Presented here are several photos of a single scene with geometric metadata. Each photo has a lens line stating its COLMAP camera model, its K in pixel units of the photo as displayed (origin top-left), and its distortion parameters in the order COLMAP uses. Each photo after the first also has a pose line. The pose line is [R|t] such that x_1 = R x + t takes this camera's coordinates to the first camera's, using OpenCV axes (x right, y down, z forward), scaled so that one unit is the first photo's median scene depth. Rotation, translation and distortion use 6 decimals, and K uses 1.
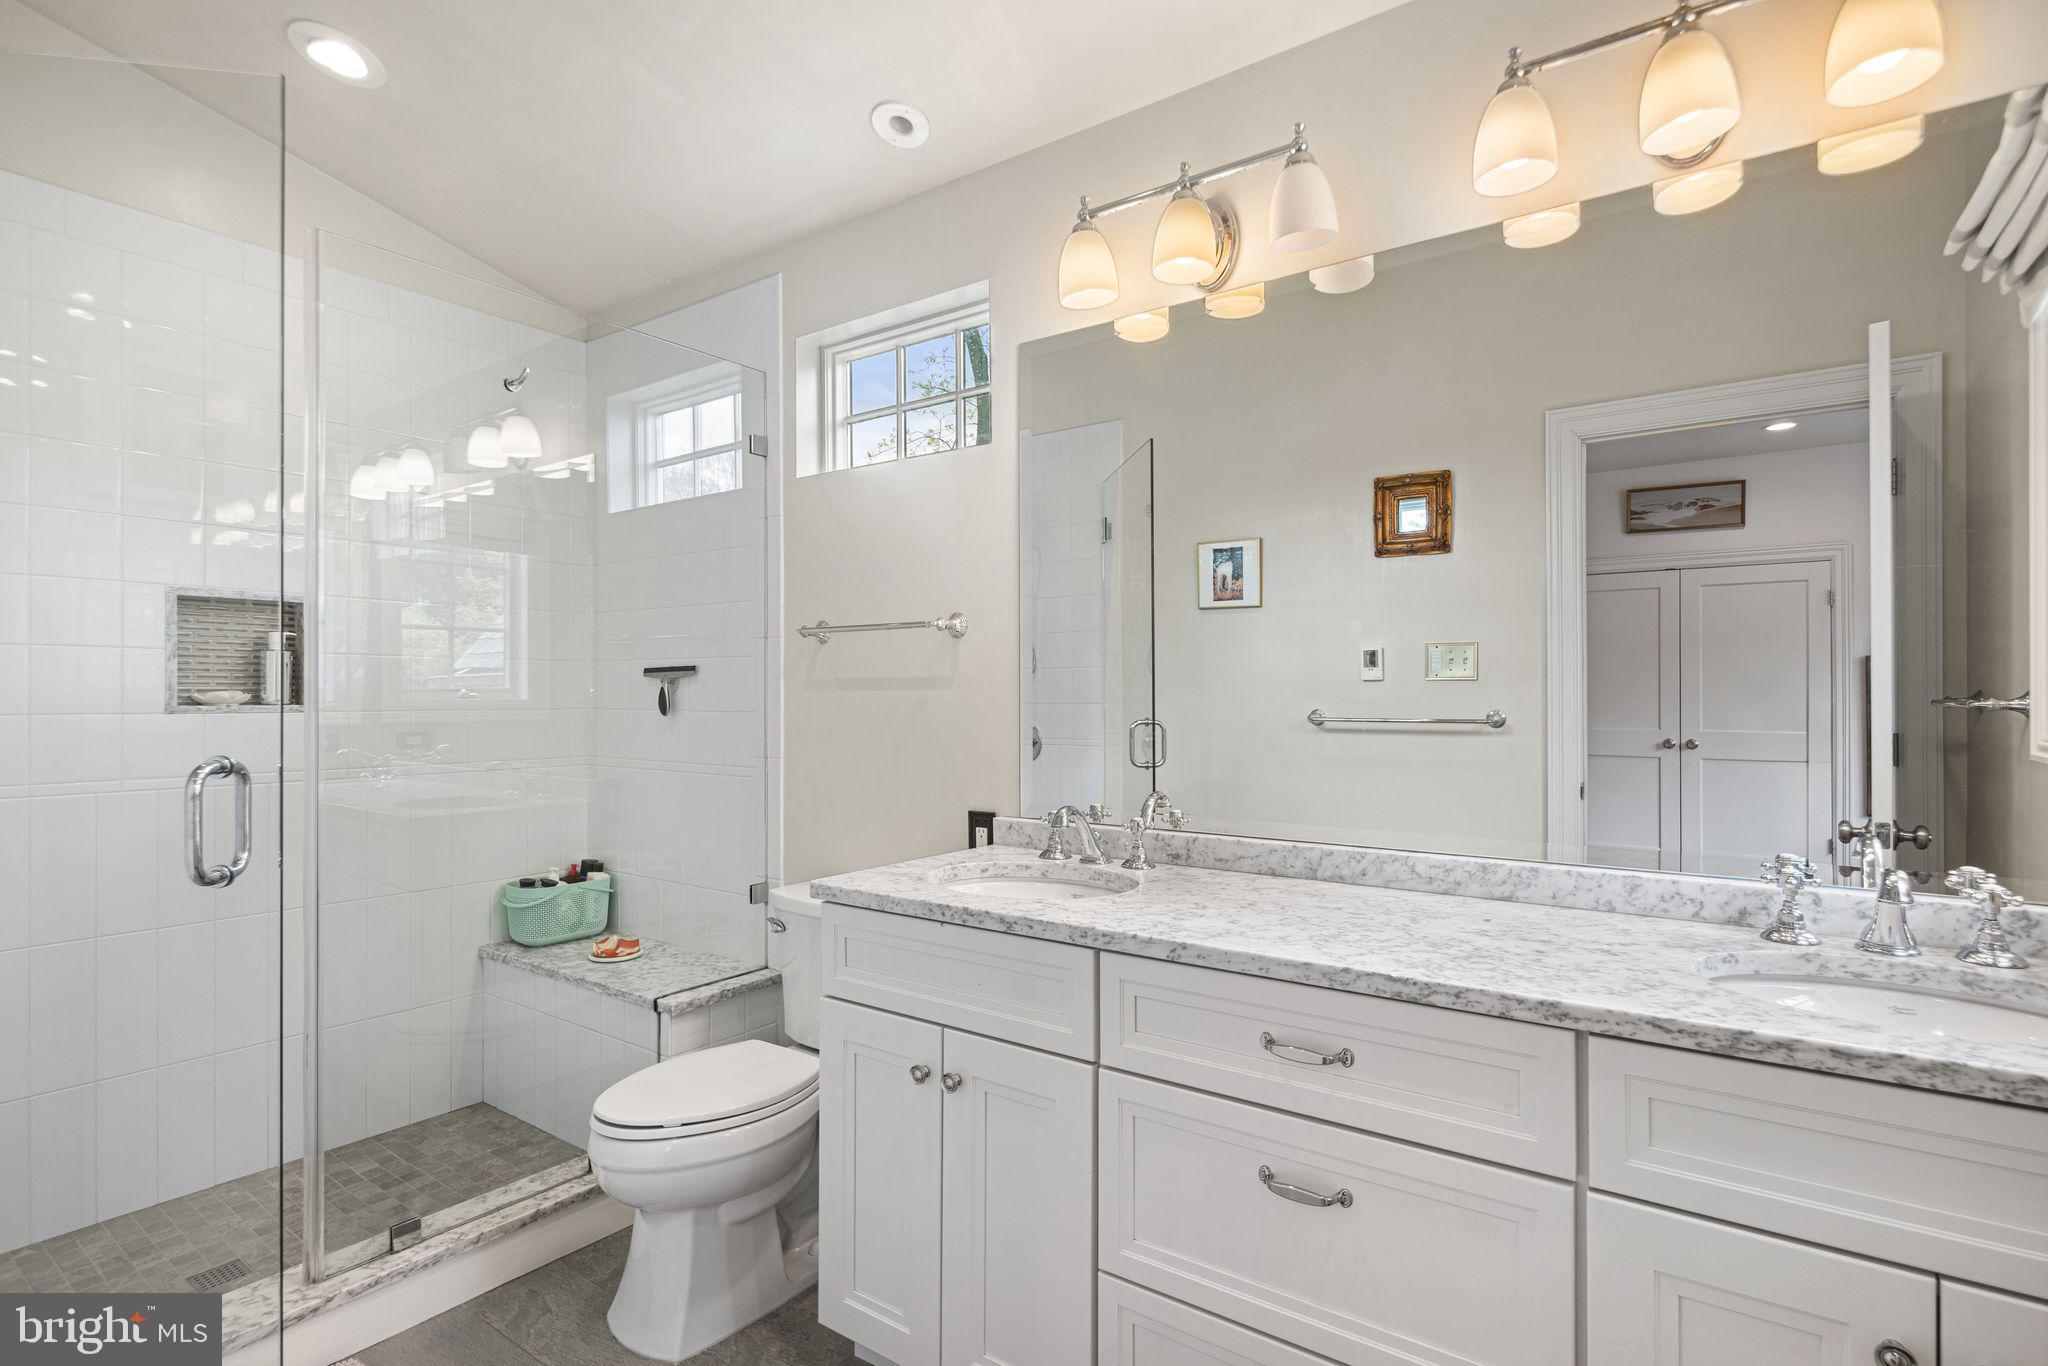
lens RADIAL K [[990.6, 0, 1028.3], [0, 990.6, 686.0], [0, 0, 1]] dist [-0.000948, -0.000387]
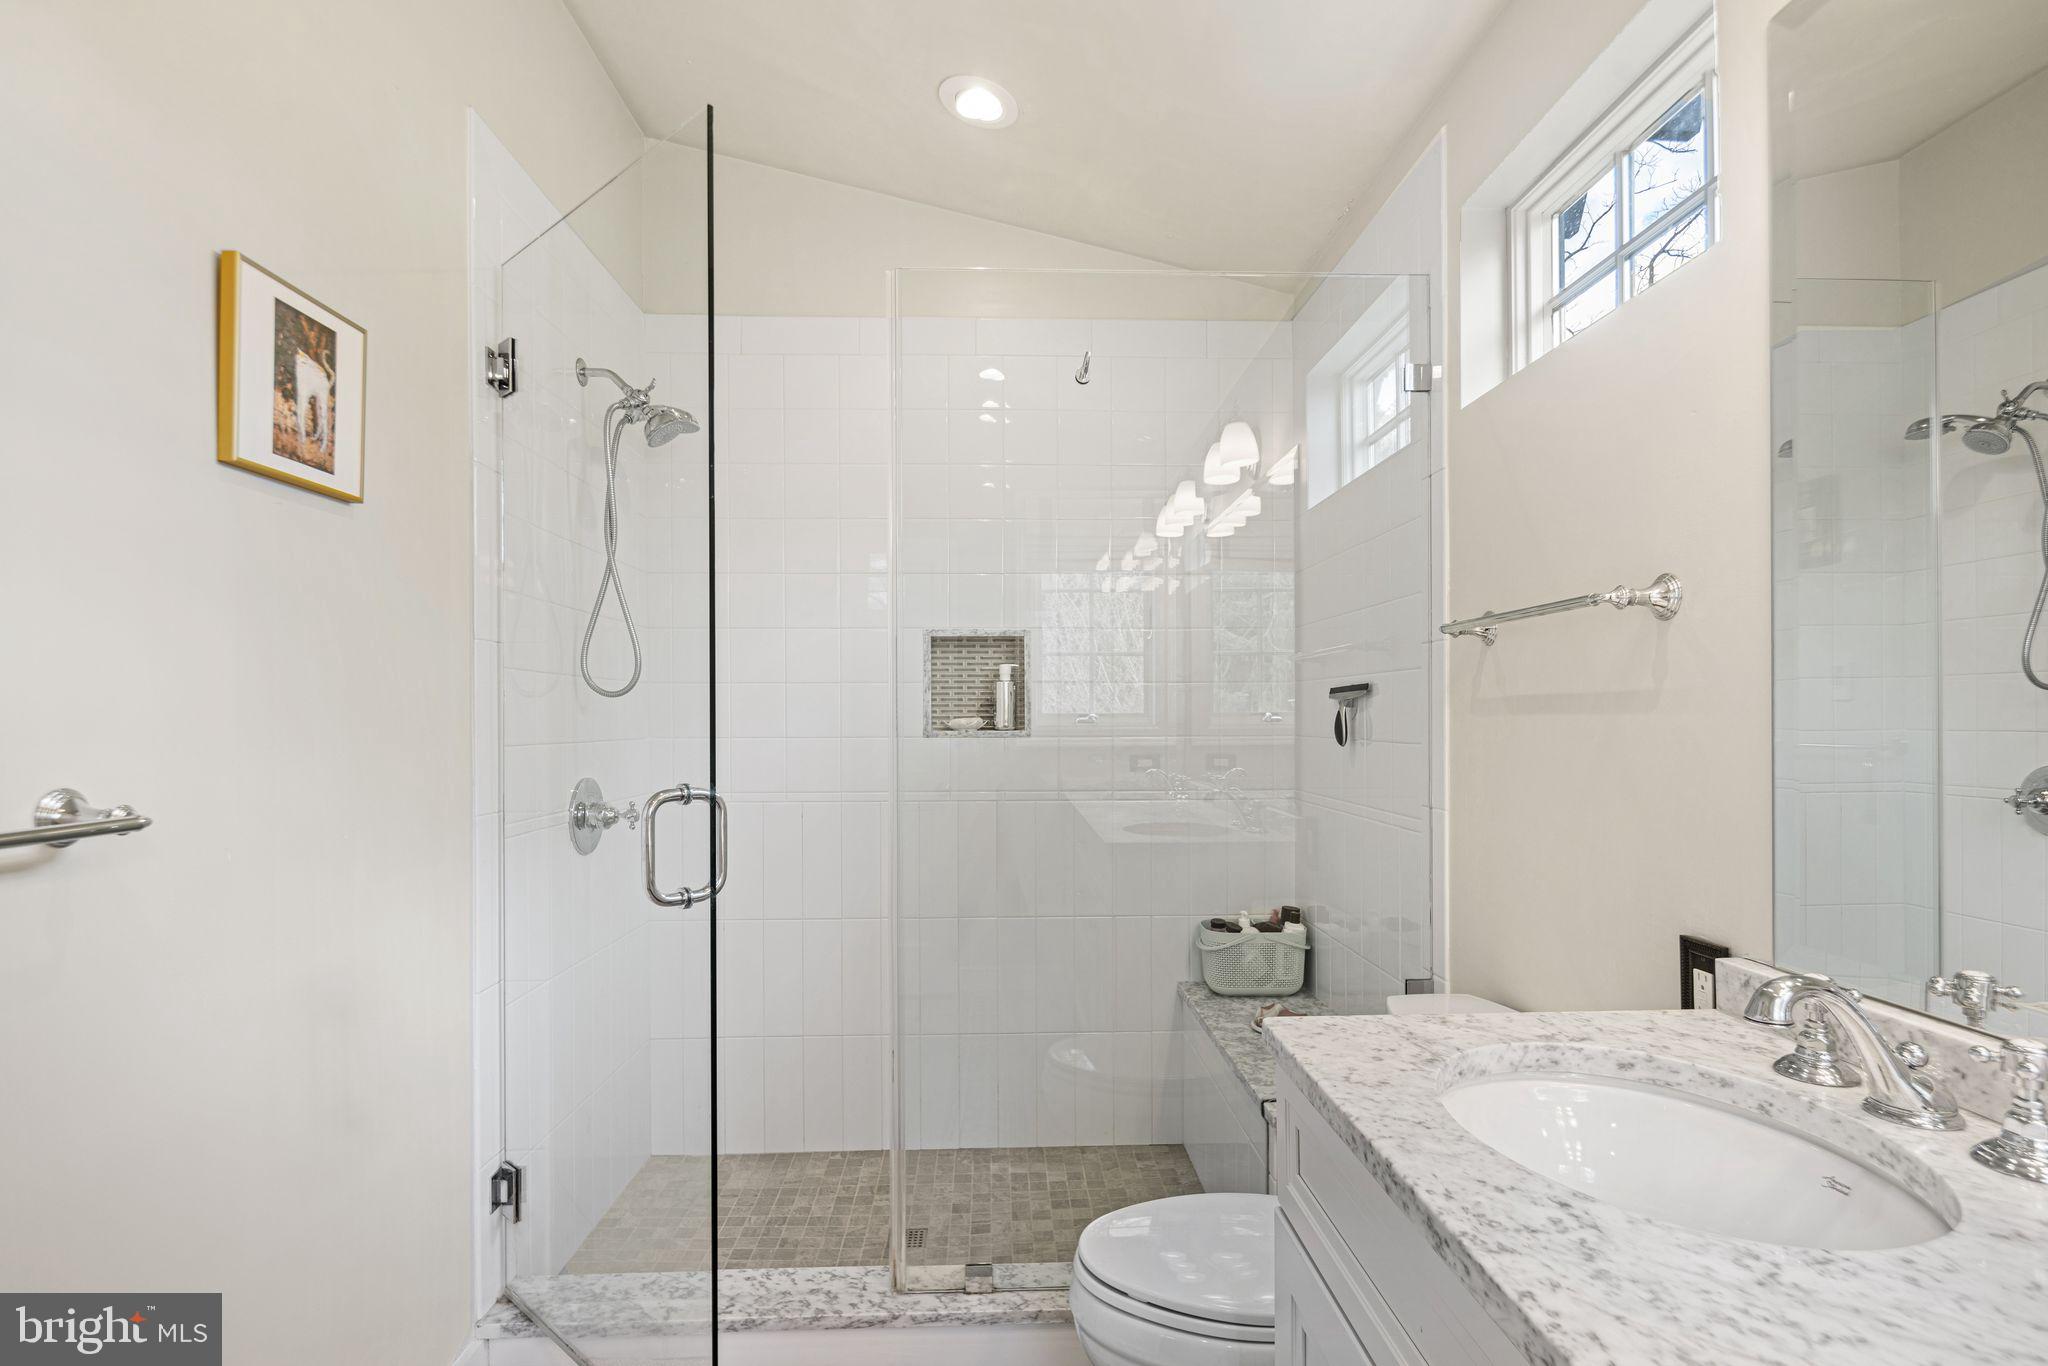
lens RADIAL K [[990.6, 0, 1039.3], [0, 990.6, 720.9], [0, 0, 1]] dist [-0.000948, -0.000387]
pose [[0.624089, -0.000640, -0.781353, 0.127804], [0.012448, 0.999881, 0.009124, -0.000919], [0.781254, -0.015420, 0.624022, 0.340267]]
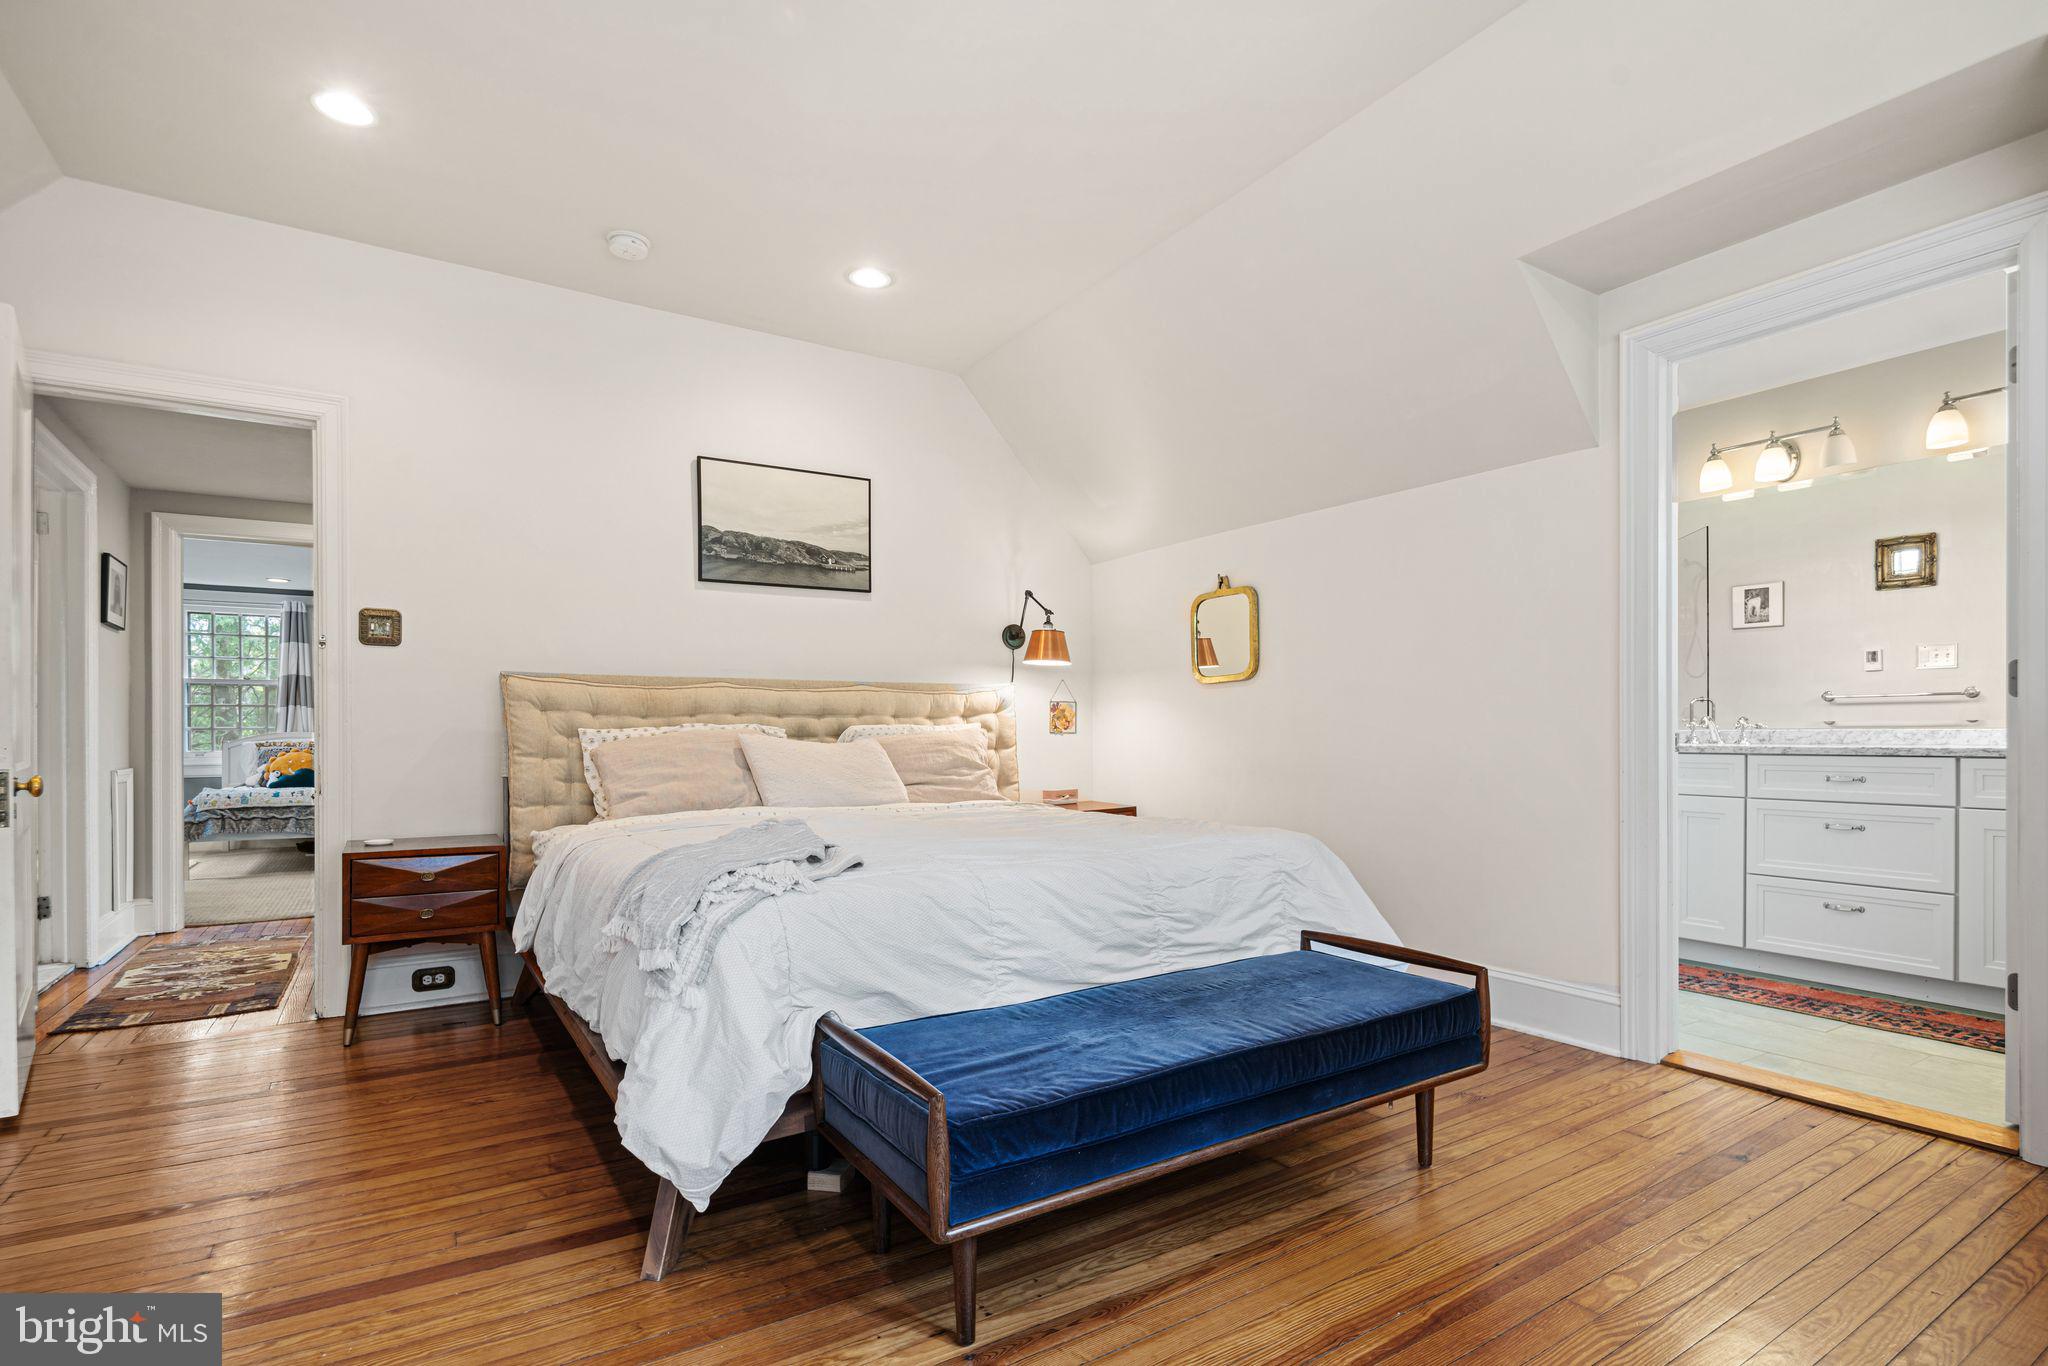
lens RADIAL K [[990.6, 0, 1022.5], [0, 990.6, 743.0], [0, 0, 1]] dist [-0.000948, -0.000387]
pose [[0.930781, -0.000986, -0.365576, -0.449471], [0.007153, 0.999854, 0.015516, 0.103402], [0.365507, -0.017057, 0.930652, -1.283802]]
